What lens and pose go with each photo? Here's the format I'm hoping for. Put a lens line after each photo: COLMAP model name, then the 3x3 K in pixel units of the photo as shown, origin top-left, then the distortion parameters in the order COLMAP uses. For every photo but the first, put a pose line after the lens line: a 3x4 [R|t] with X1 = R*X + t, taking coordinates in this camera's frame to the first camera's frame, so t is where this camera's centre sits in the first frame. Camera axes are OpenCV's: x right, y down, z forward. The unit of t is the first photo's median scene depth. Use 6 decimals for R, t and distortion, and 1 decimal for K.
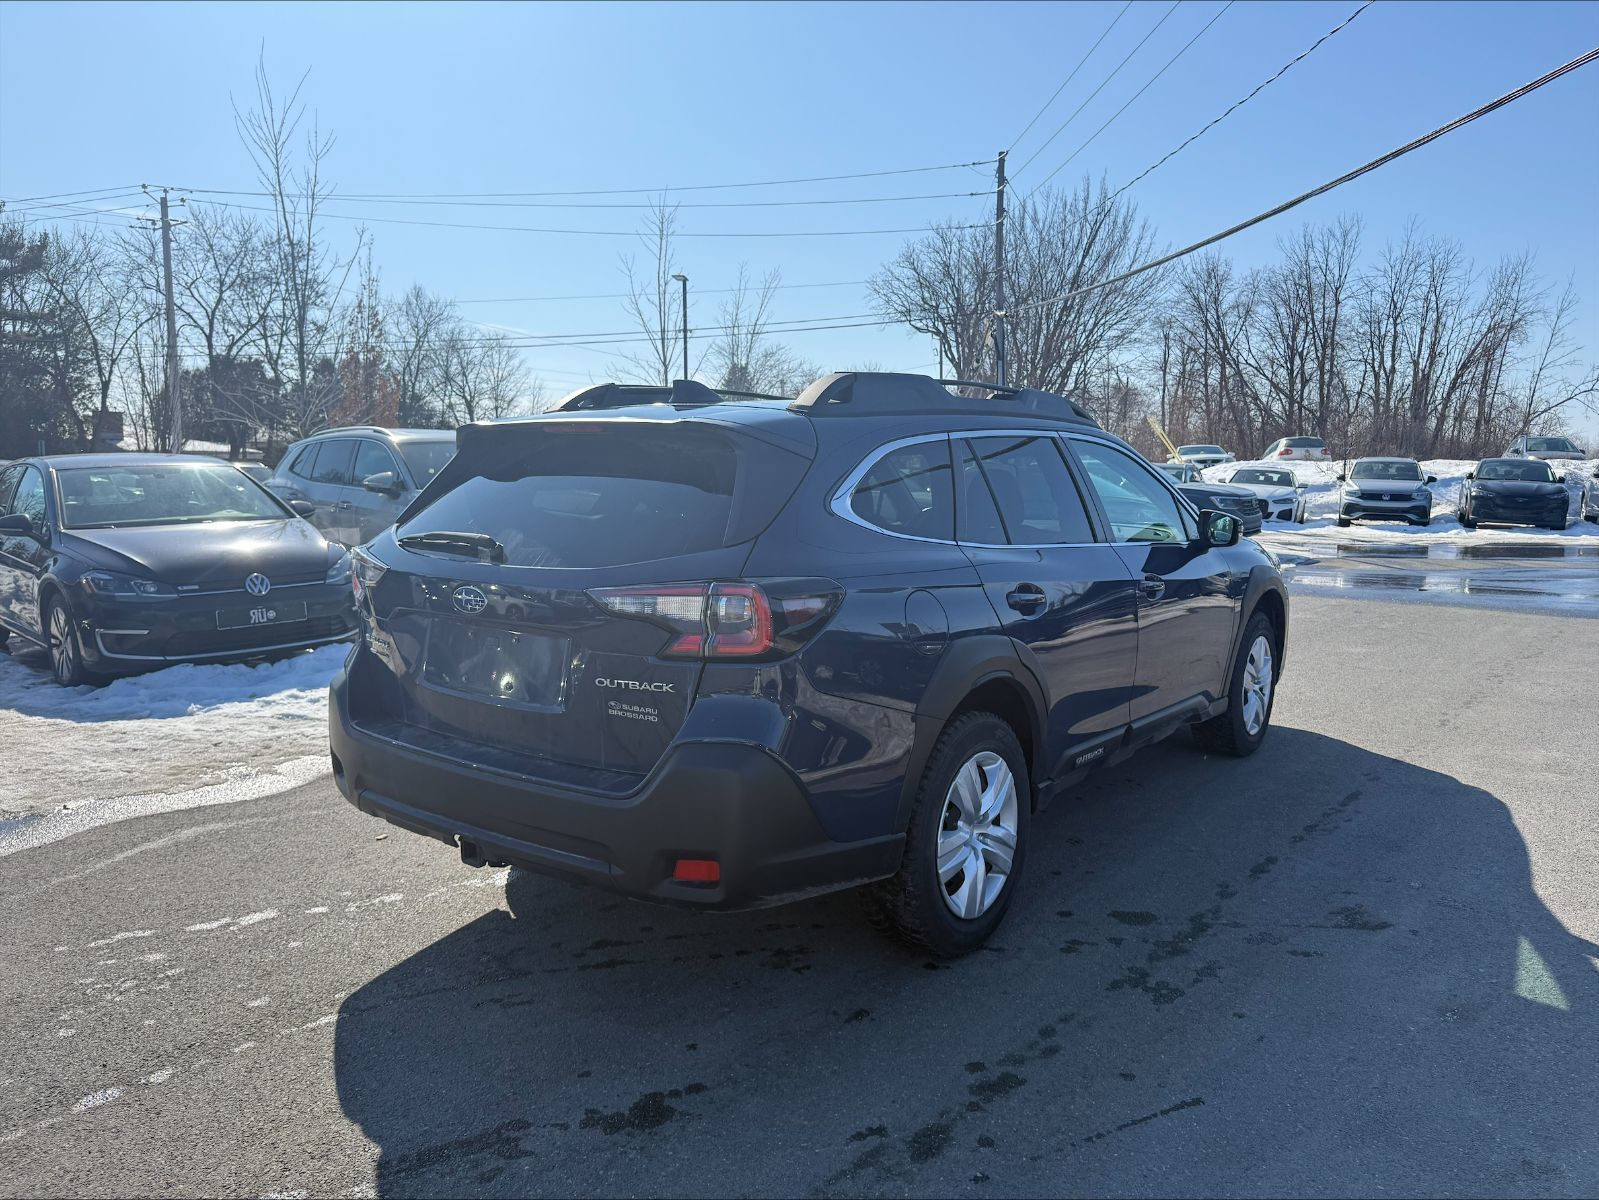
lens RADIAL K [[1155.9, 0, 799.7], [0, 1155.9, 595.8], [0, 0, 1]] dist [0.025963, -0.032925]
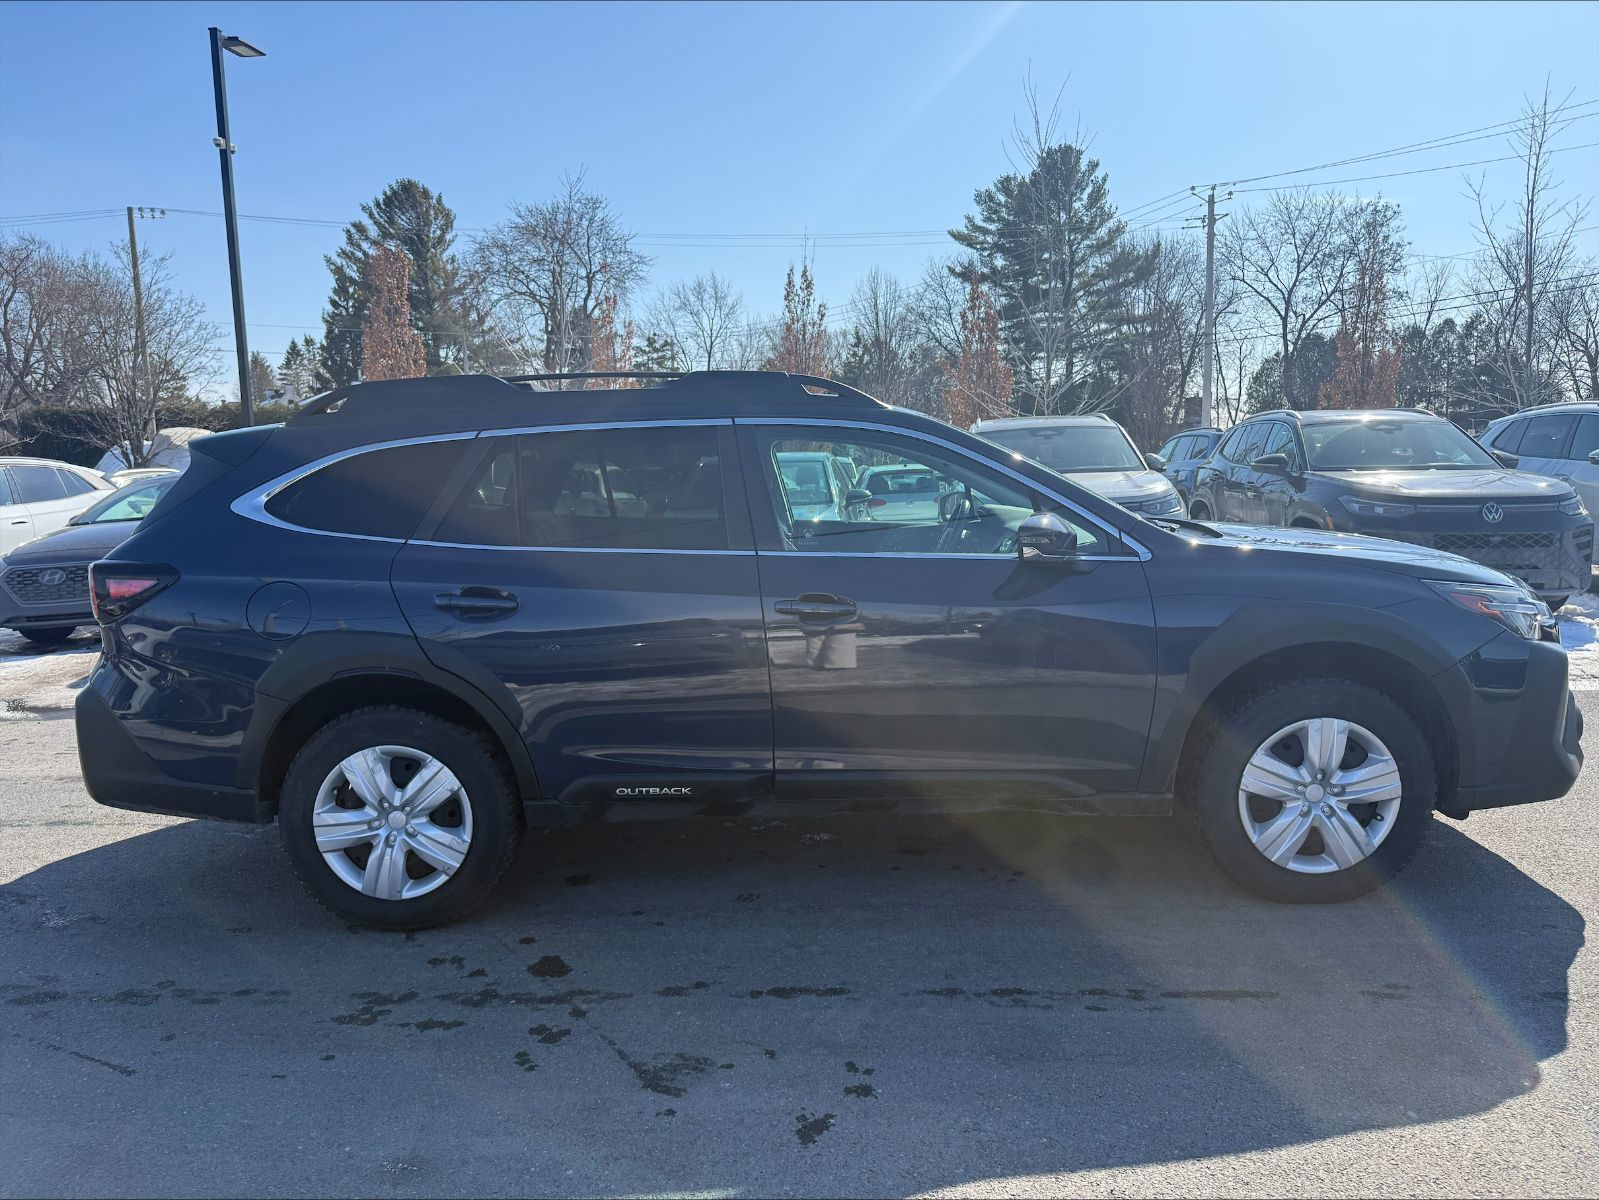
lens RADIAL K [[1155.9, 0, 795.4], [0, 1155.9, 600.2], [0, 0, 1]] dist [0.025963, -0.032925]
pose [[0.581246, 0.083232, -0.809460, 1.092928], [-0.063174, 0.996368, 0.057088, -0.067932], [0.811272, 0.017955, 0.584393, 0.622060]]
